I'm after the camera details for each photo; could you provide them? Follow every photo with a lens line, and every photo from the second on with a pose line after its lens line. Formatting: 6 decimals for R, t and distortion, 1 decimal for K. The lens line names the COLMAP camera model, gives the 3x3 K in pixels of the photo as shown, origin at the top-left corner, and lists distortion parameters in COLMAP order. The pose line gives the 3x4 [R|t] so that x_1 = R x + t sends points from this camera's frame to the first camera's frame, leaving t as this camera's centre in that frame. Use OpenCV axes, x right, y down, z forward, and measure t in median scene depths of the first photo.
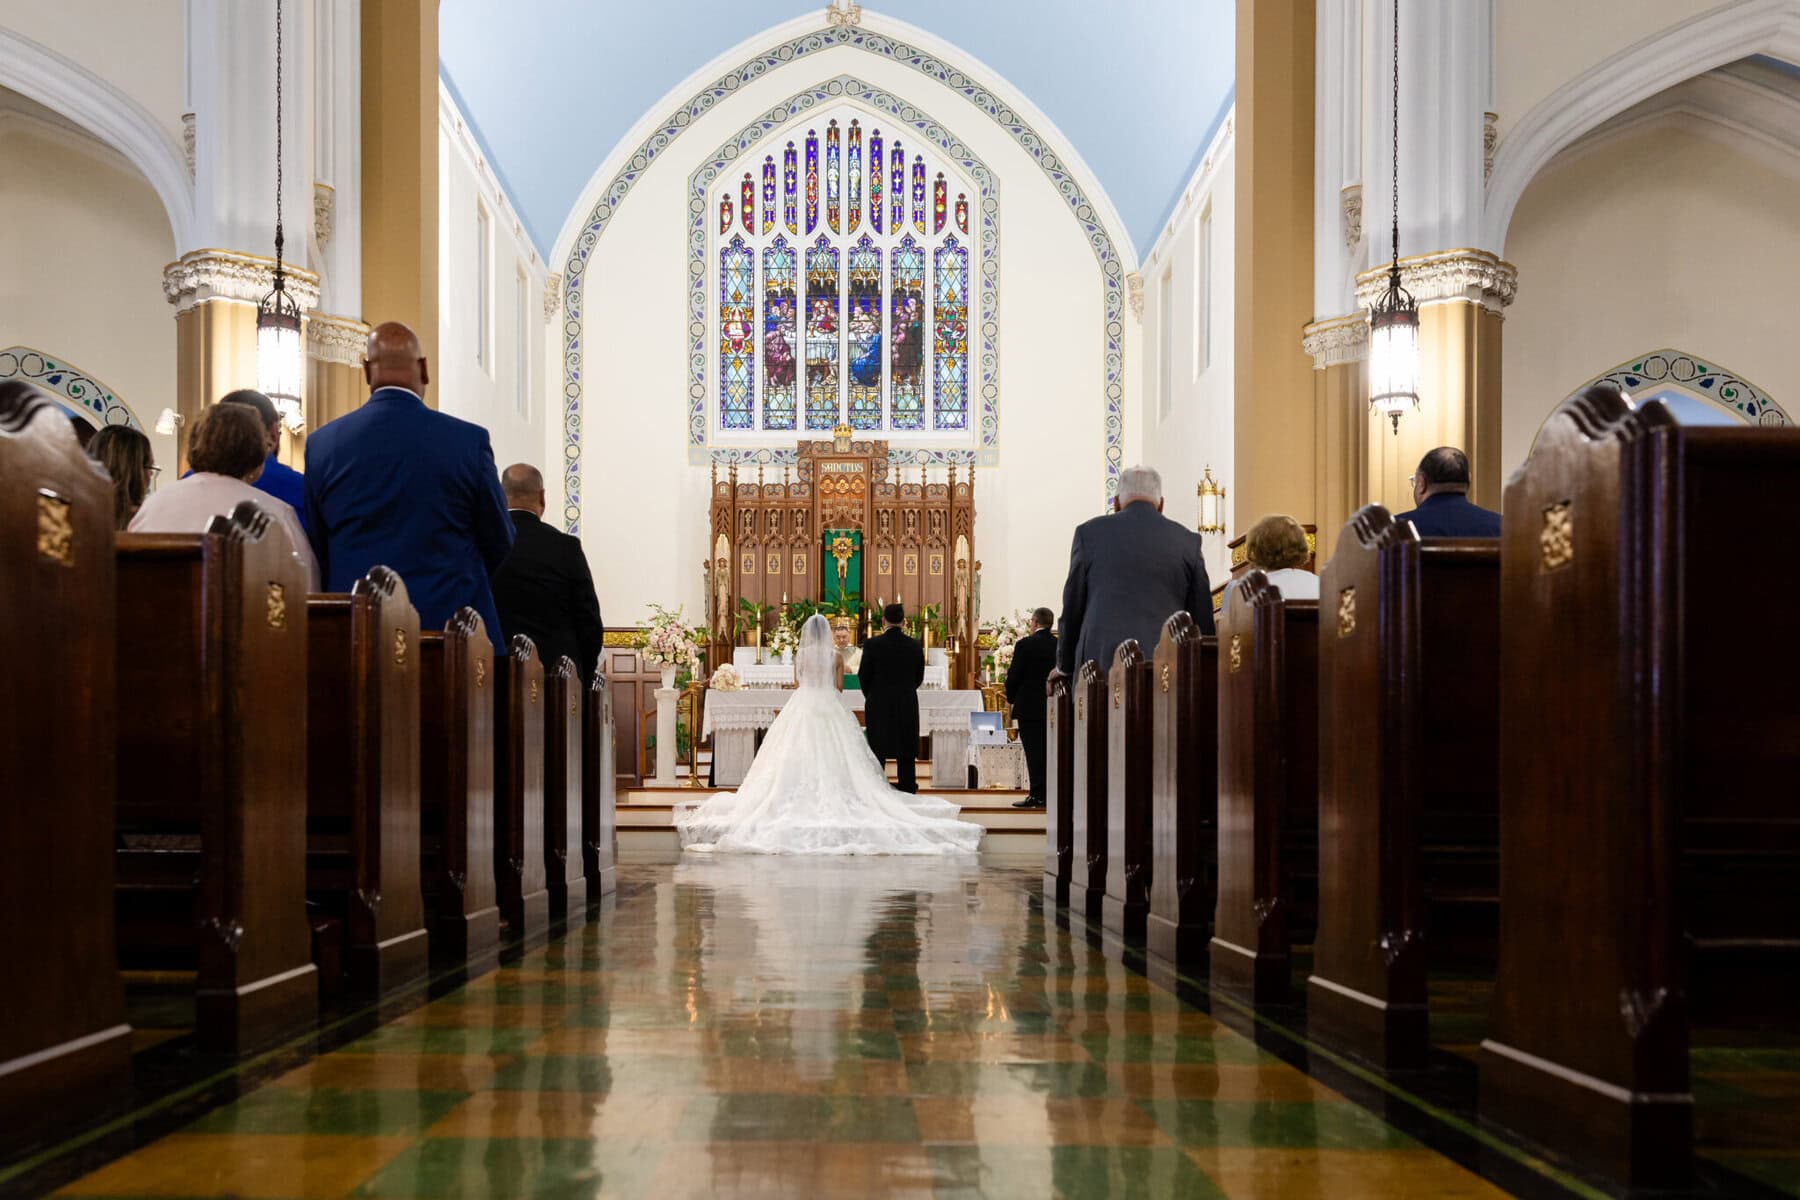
lens RADIAL K [[1831.2, 0, 831.7], [0, 1831.2, 802.2], [0, 0, 1]] dist [-0.024149, 0.000000]
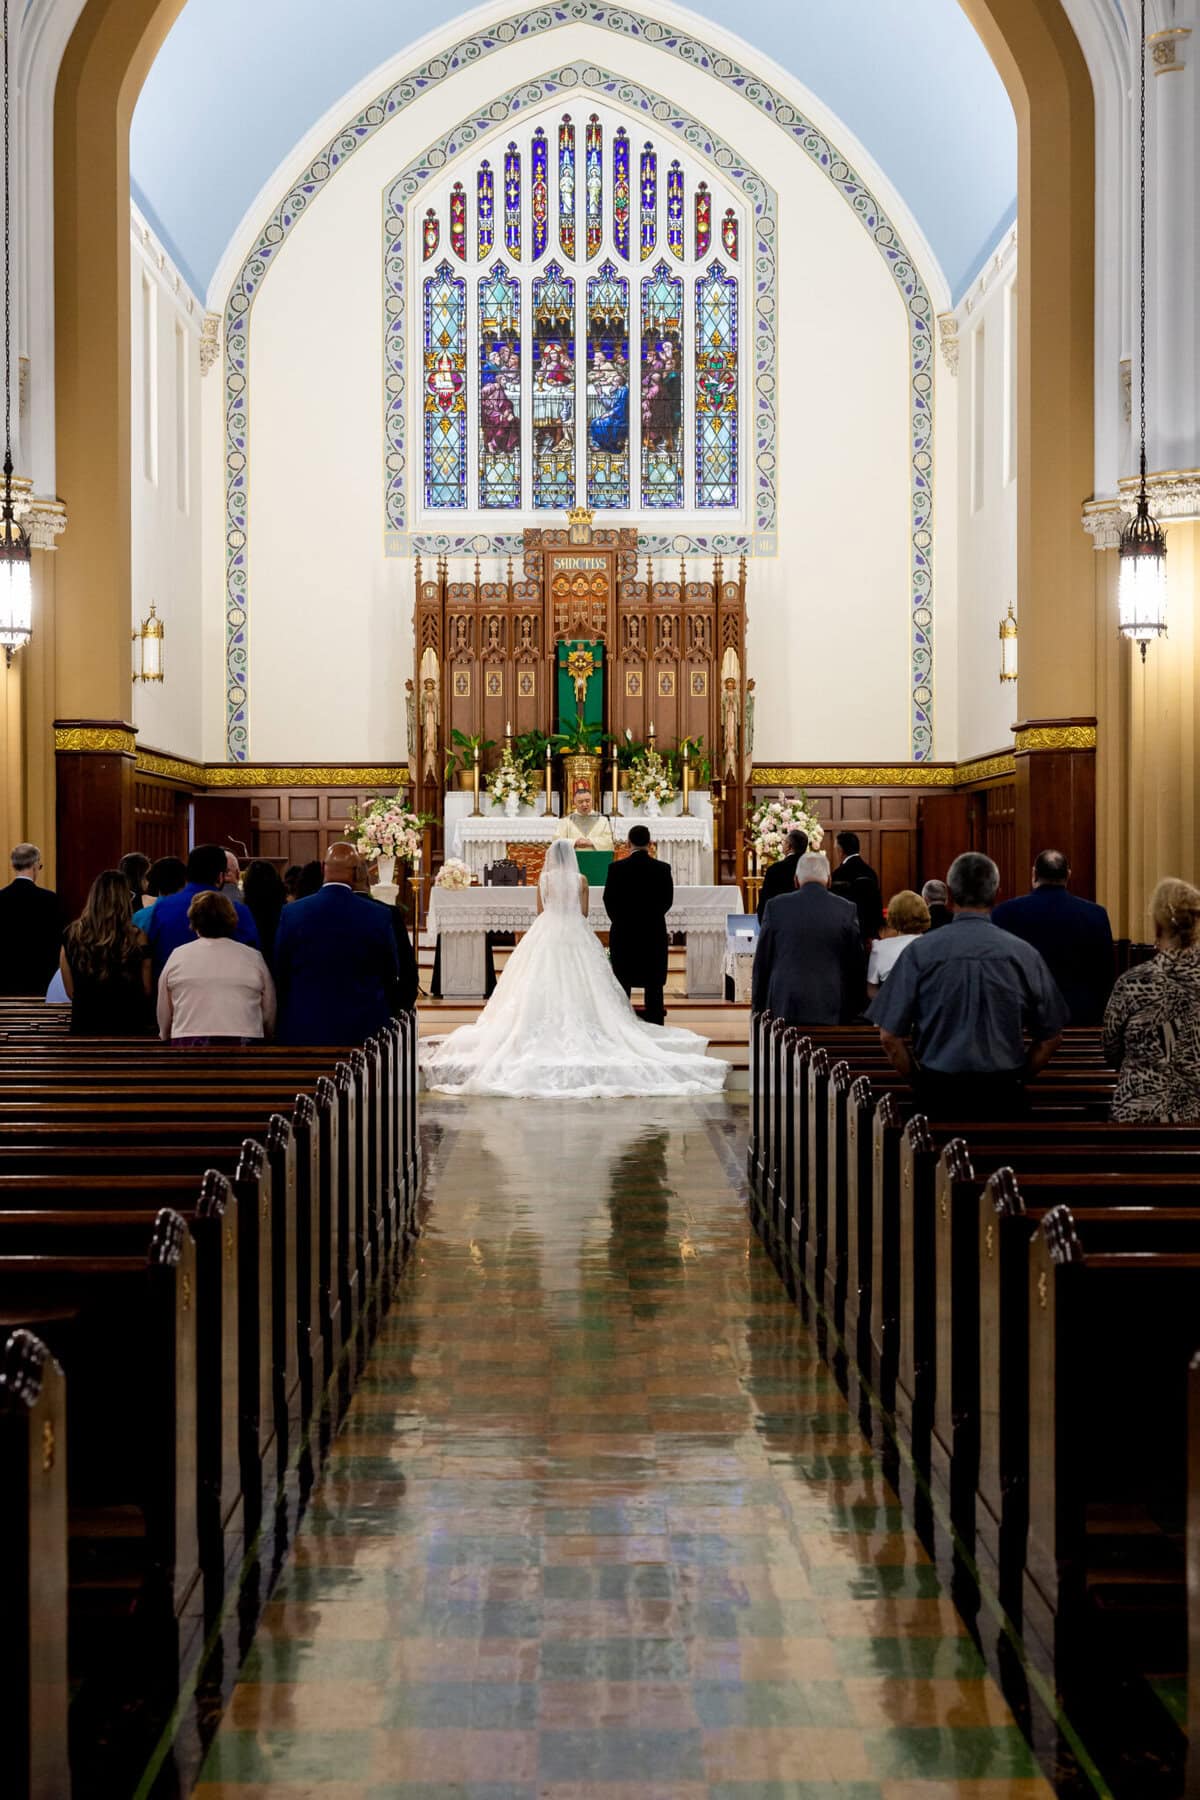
lens RADIAL K [[3352.0, 0, 787.6], [0, 3352.0, 882.3], [0, 0, 1]] dist [-0.063086, 0.000000]
pose [[0.997469, -0.005259, 0.070906, -0.008152], [0.004653, 0.999951, 0.008704, -0.056044], [-0.070948, -0.008352, 0.997445, -0.457393]]
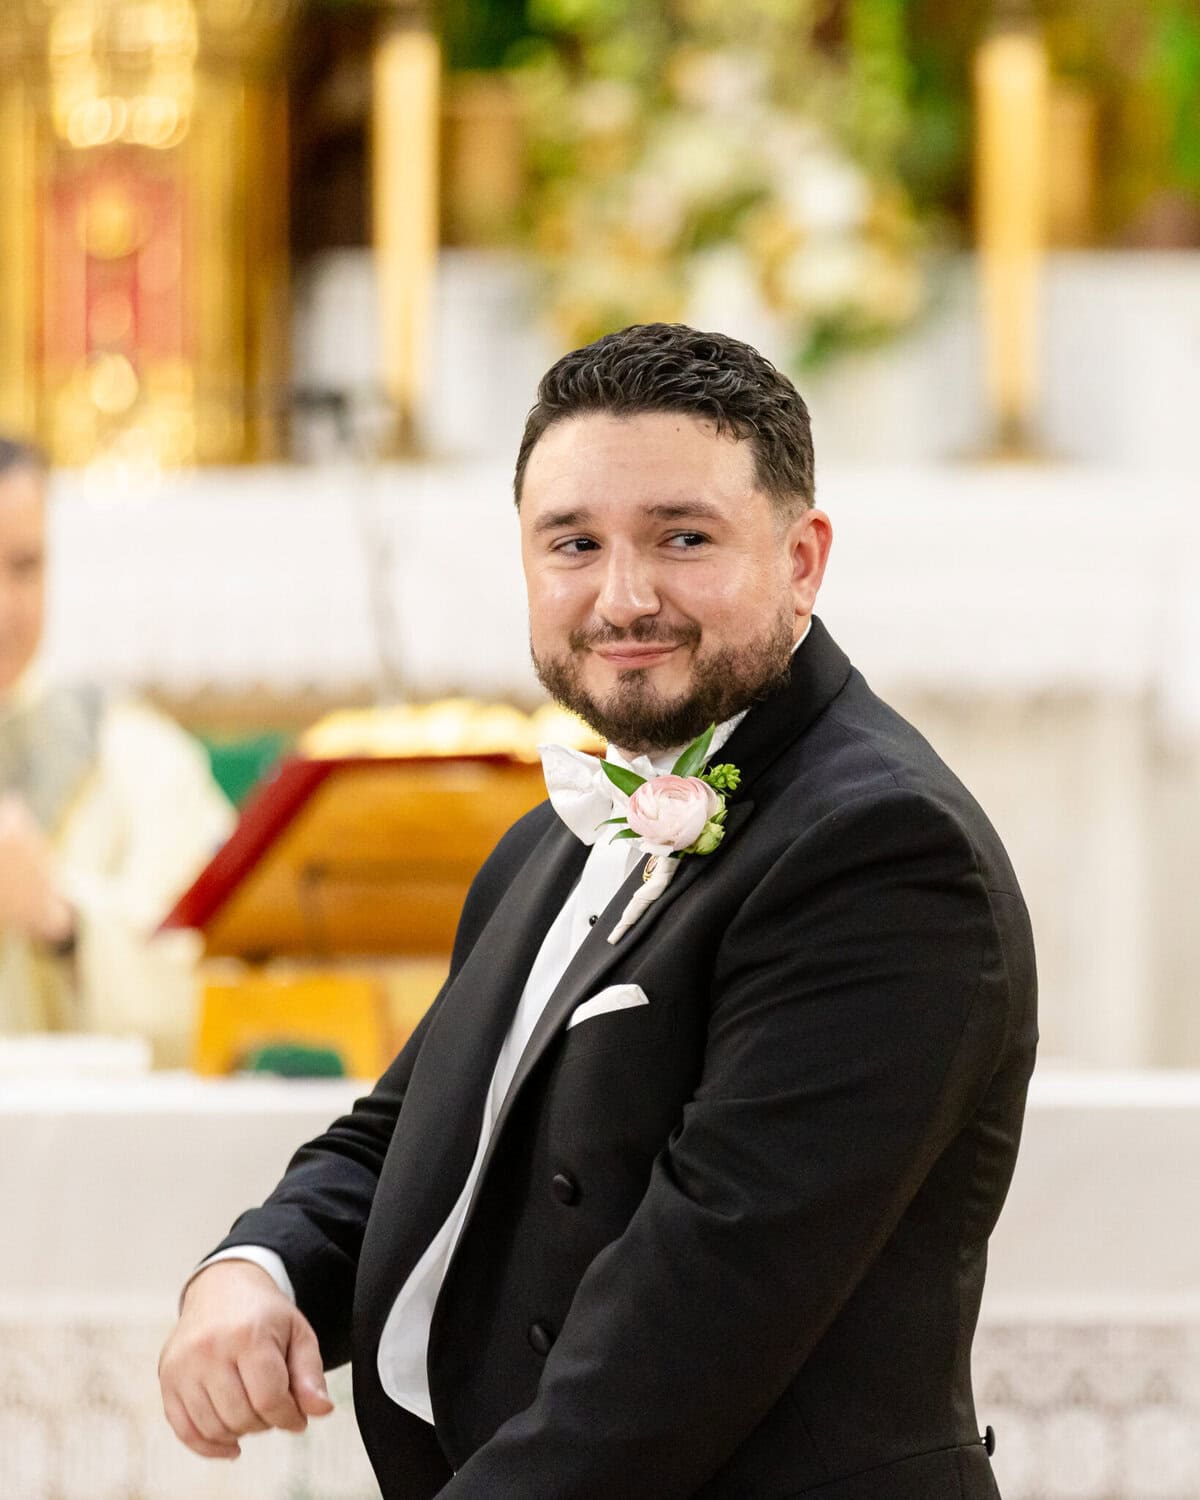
lens RADIAL K [[7570.5, 0, 600.7], [0, 7570.5, 749.2], [0, 0, 1]] dist [-0.524193, 0.000000]
pose [[0.996515, -0.007060, 0.083116, -0.001580], [0.008653, 0.999785, -0.018829, -0.051562], [-0.082965, 0.019482, 0.996362, 0.598882]]
